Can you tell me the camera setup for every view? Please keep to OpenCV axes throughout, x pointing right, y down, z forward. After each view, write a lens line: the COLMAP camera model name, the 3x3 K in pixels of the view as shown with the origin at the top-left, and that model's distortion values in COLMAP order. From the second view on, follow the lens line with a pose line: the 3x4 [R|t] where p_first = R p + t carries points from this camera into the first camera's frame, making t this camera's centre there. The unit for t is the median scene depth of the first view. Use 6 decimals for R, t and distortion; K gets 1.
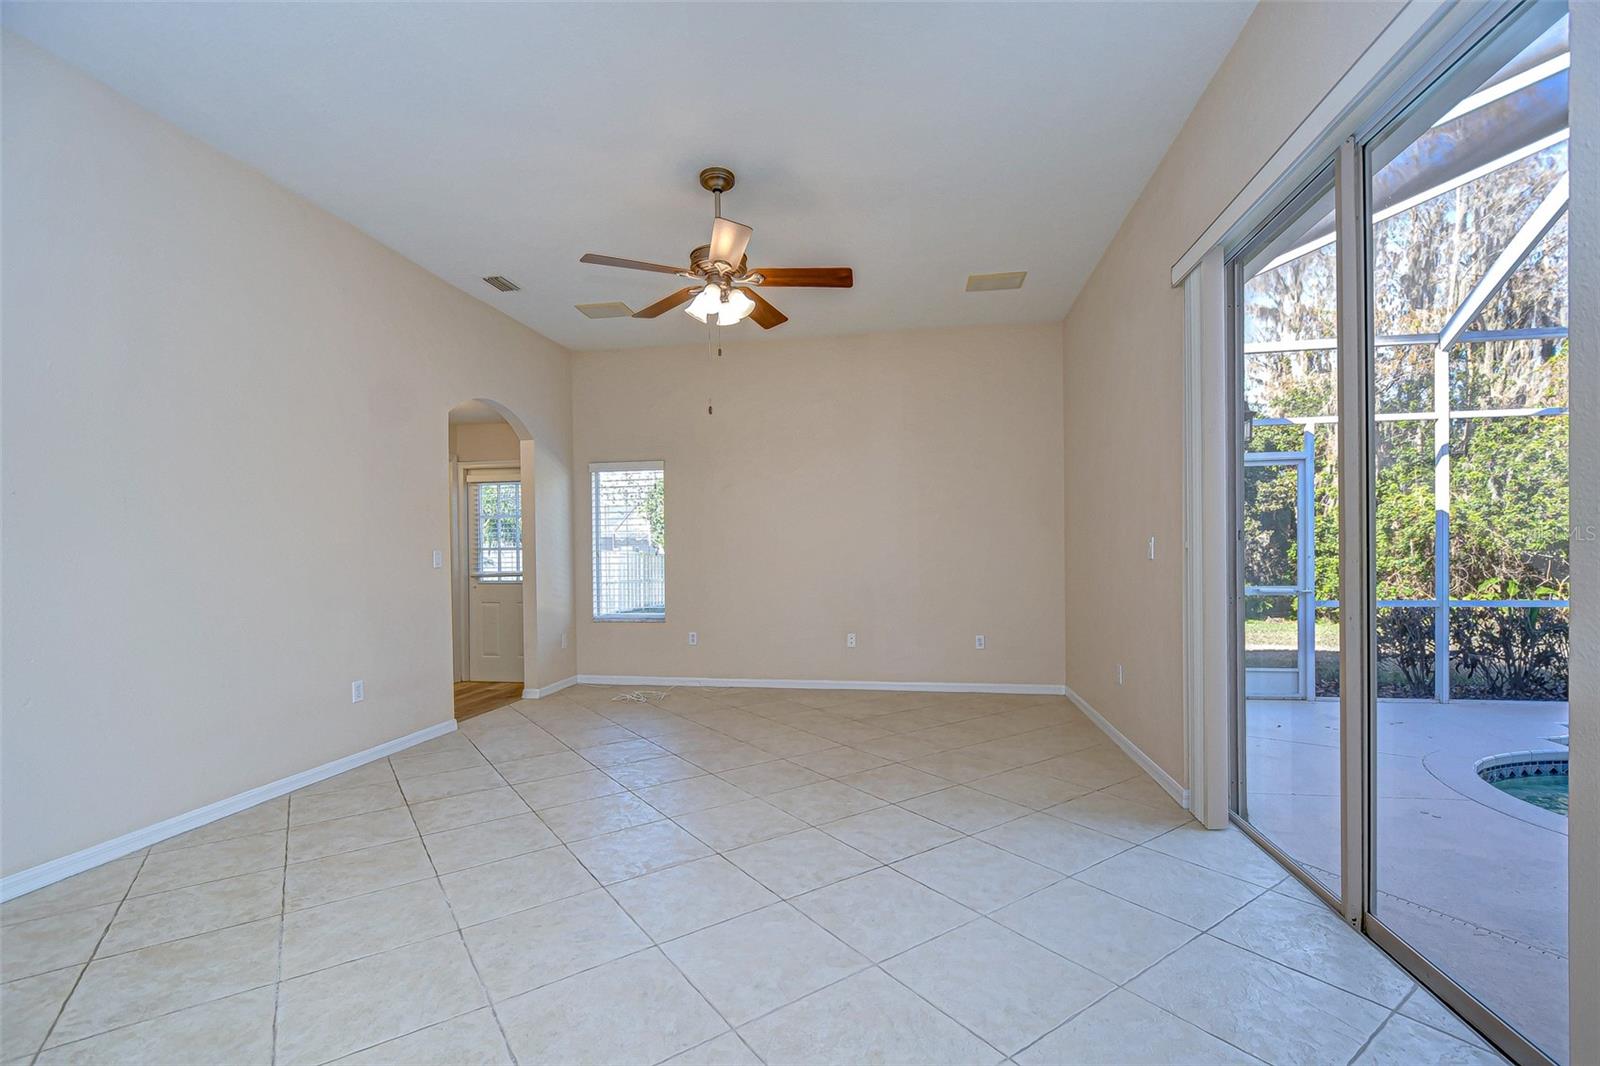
lens RADIAL K [[708.0, 0, 806.1], [0, 708.0, 562.0], [0, 0, 1]] dist [-0.000252, -0.000406]
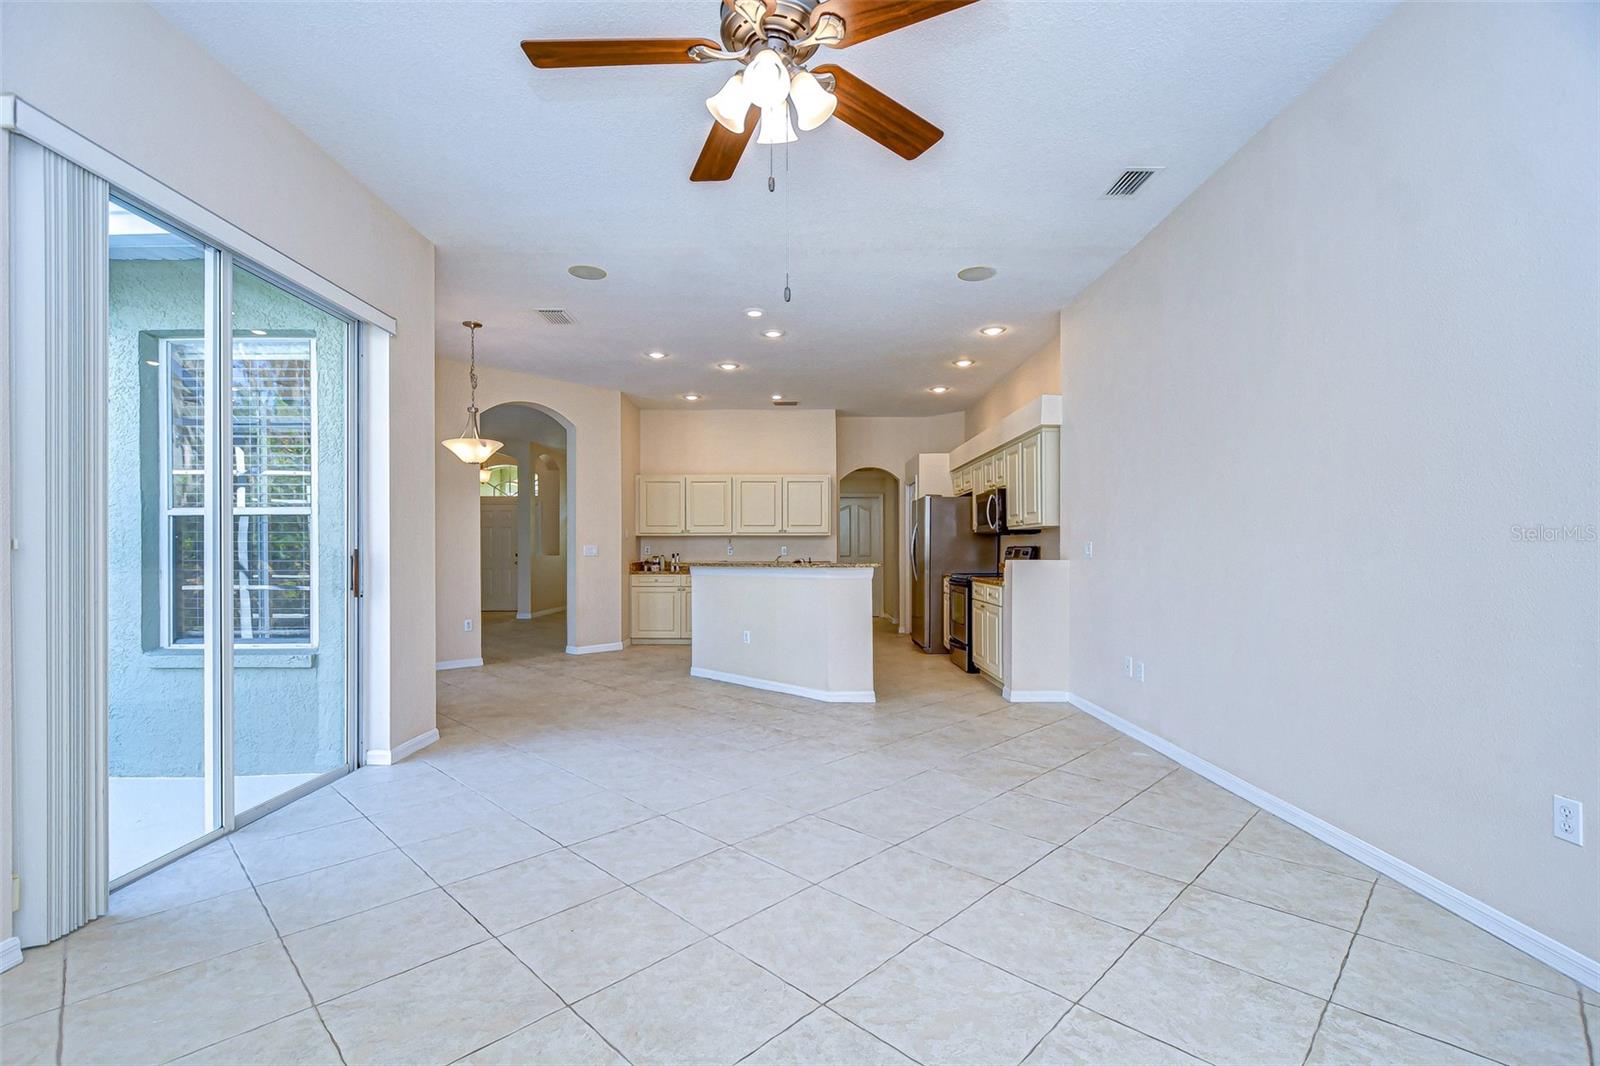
lens RADIAL K [[739.4, 0, 772.6], [0, 739.4, 545.4], [0, 0, 1]] dist [0.001690, -0.000405]
pose [[-0.991805, 0.012628, -0.127134, -0.042927], [0.012776, 0.999918, -0.000348, -0.008876], [0.127119, -0.001969, -0.991886, 1.577680]]
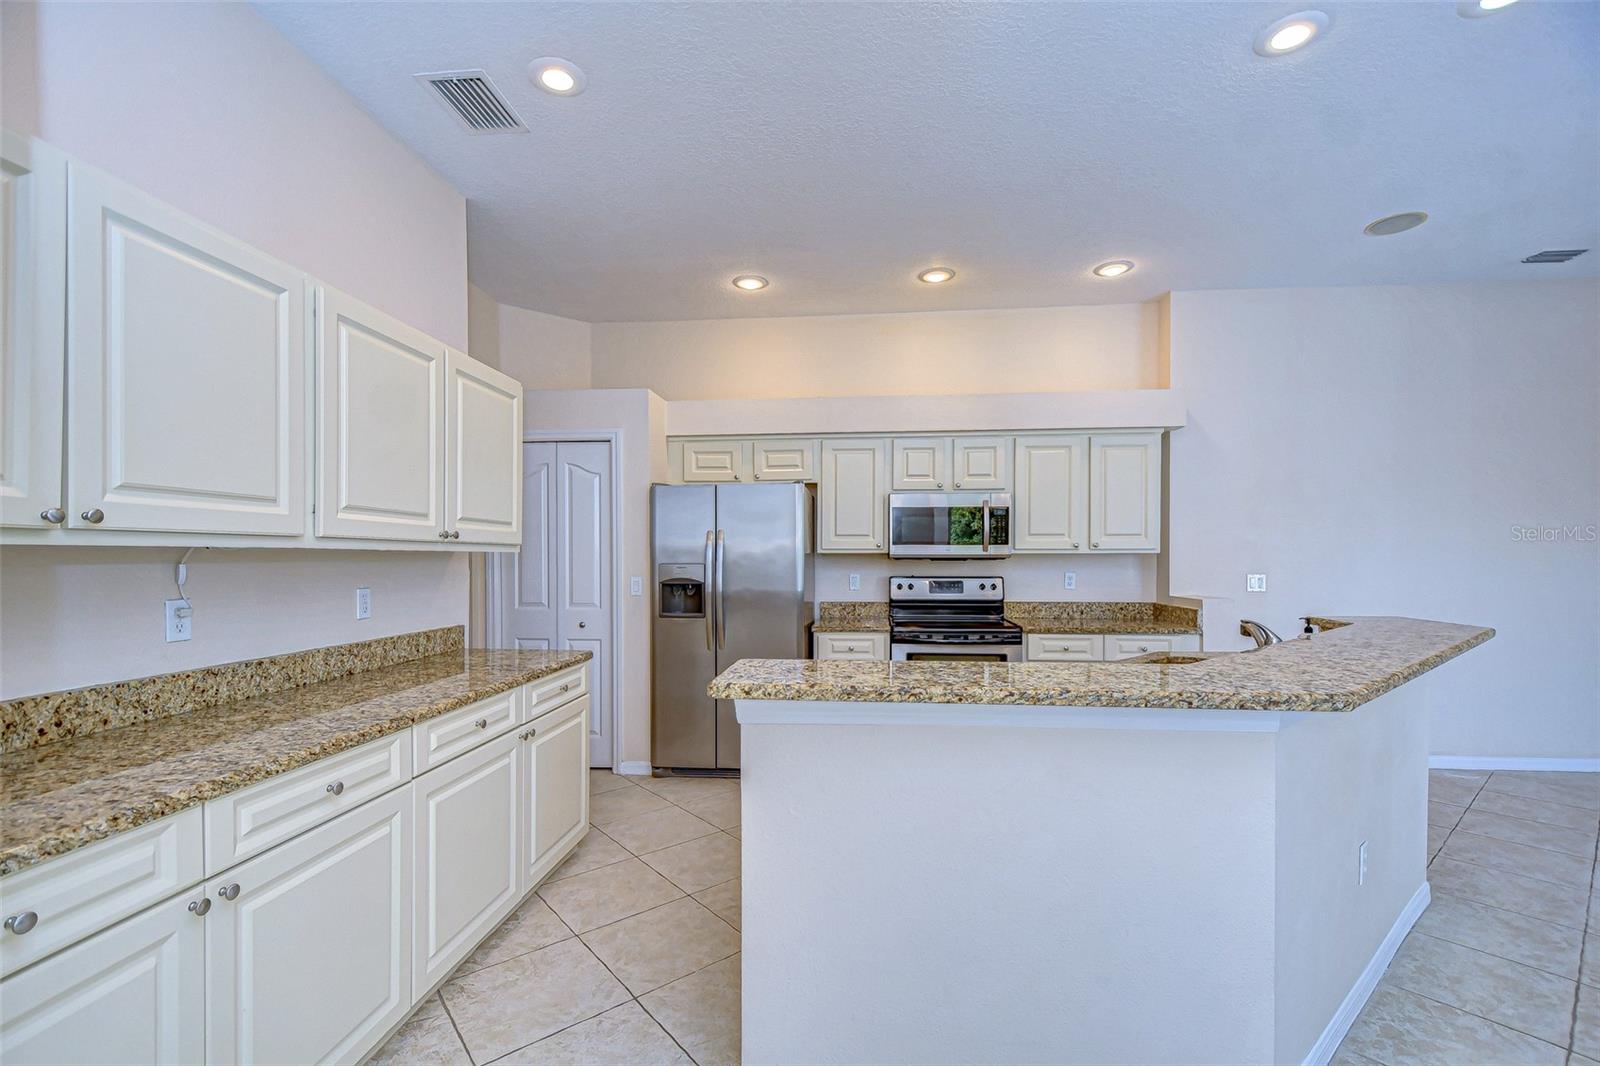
lens RADIAL K [[708.0, 0, 806.1], [0, 708.0, 562.0], [0, 0, 1]] dist [-0.000252, -0.000406]
pose [[0.079518, 0.019140, -0.996650, 0.337174], [-0.006697, 0.999803, 0.018666, -0.048000], [0.996811, 0.005190, 0.079631, -0.664902]]
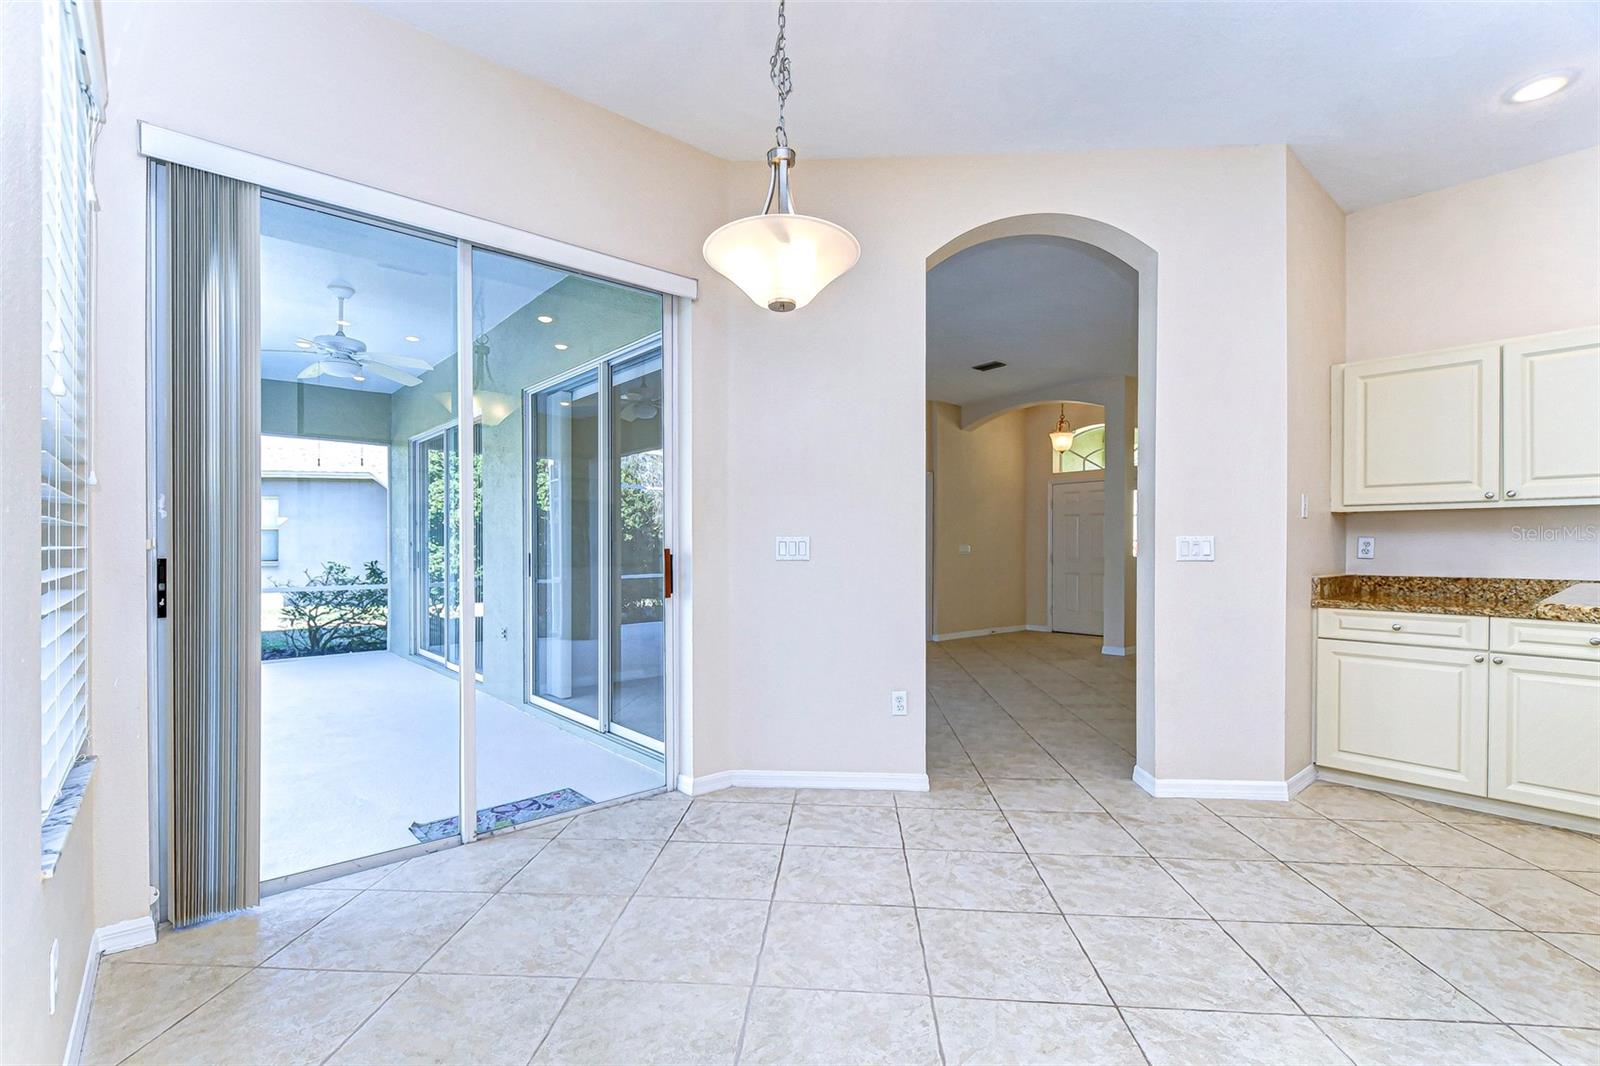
lens RADIAL K [[715.6, 0, 792.4], [0, 715.6, 550.2], [0, 0, 1]] dist [0.000755, -0.000541]
pose [[-0.762583, 0.008431, 0.646835, 0.028476], [0.011349, 0.999936, 0.000346, -0.003795], [-0.646791, 0.007604, -0.762630, 0.239332]]
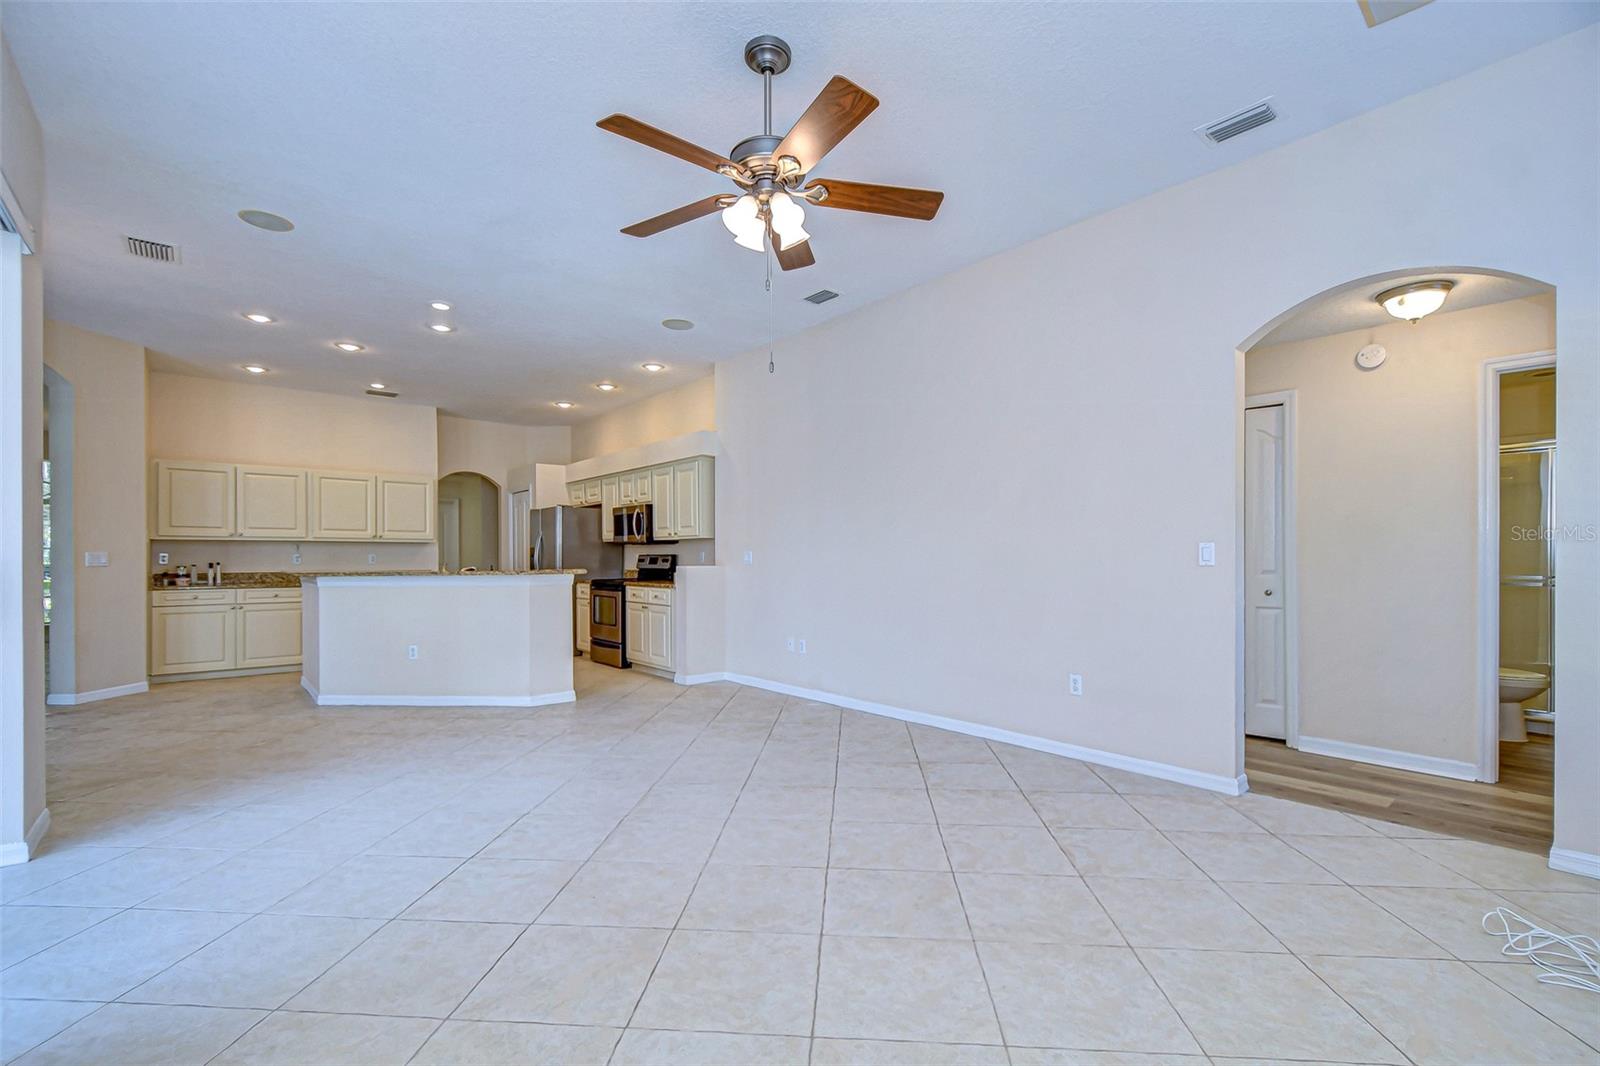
lens RADIAL K [[732.5, 0, 825.6], [0, 732.5, 562.8], [0, 0, 1]] dist [0.001683, -0.000273]
pose [[-0.642881, 0.018848, -0.765734, 0.439936], [0.005472, 0.999785, 0.020015, -0.016210], [0.765946, 0.008677, -0.642846, 1.548429]]
